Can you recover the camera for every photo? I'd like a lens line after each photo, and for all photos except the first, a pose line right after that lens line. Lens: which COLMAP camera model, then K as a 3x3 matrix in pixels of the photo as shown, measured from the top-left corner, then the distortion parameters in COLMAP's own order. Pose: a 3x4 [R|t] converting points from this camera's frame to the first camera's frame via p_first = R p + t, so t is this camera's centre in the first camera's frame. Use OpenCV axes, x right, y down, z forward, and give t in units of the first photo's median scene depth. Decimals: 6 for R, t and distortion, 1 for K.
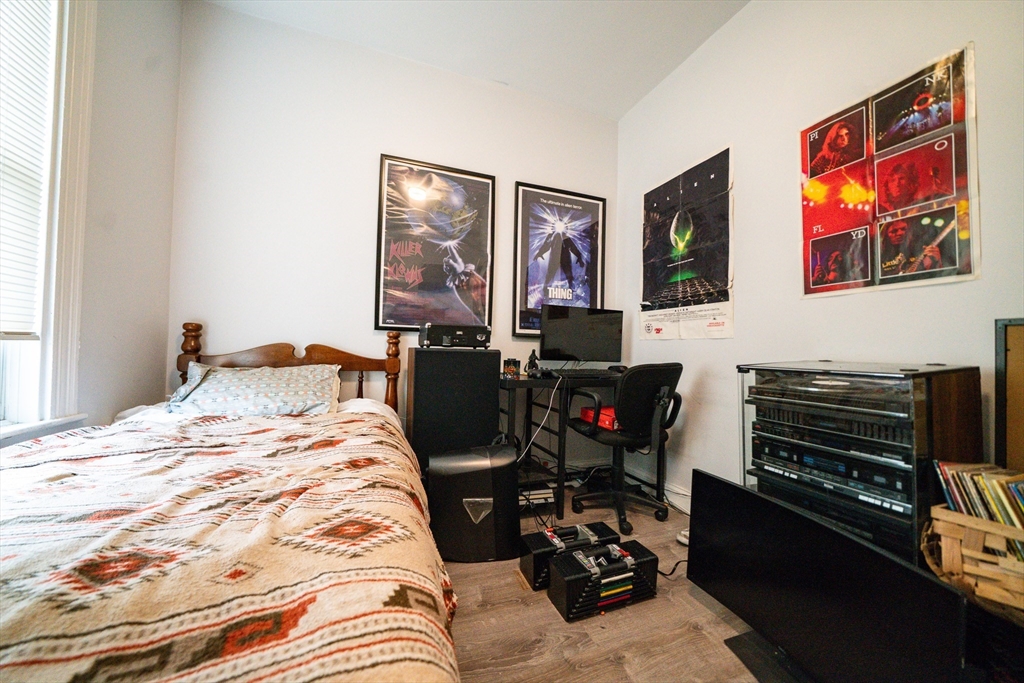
lens RADIAL K [[354.0, 0, 510.7], [0, 354.0, 344.9], [0, 0, 1]] dist [-0.011815, 0.000081]
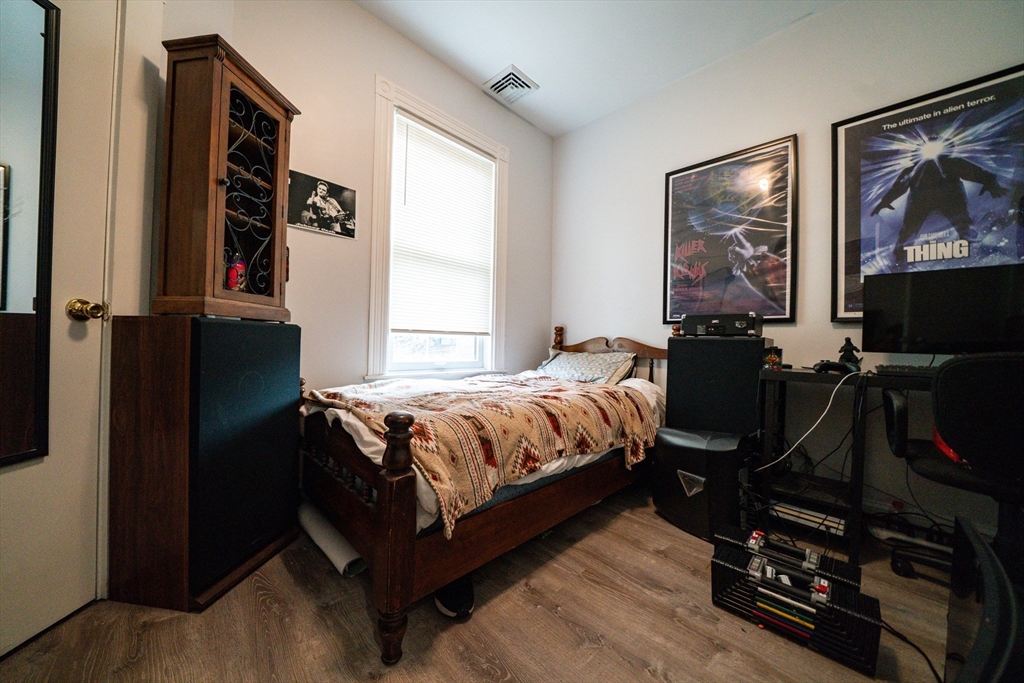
lens RADIAL K [[354.0, 0, 508.5], [0, 354.0, 343.2], [0, 0, 1]] dist [-0.011815, 0.000081]
pose [[0.427949, -0.015492, -0.903670, 0.422807], [0.000728, 0.999859, -0.016796, 0.036623], [0.903802, 0.006530, 0.427900, 0.025758]]
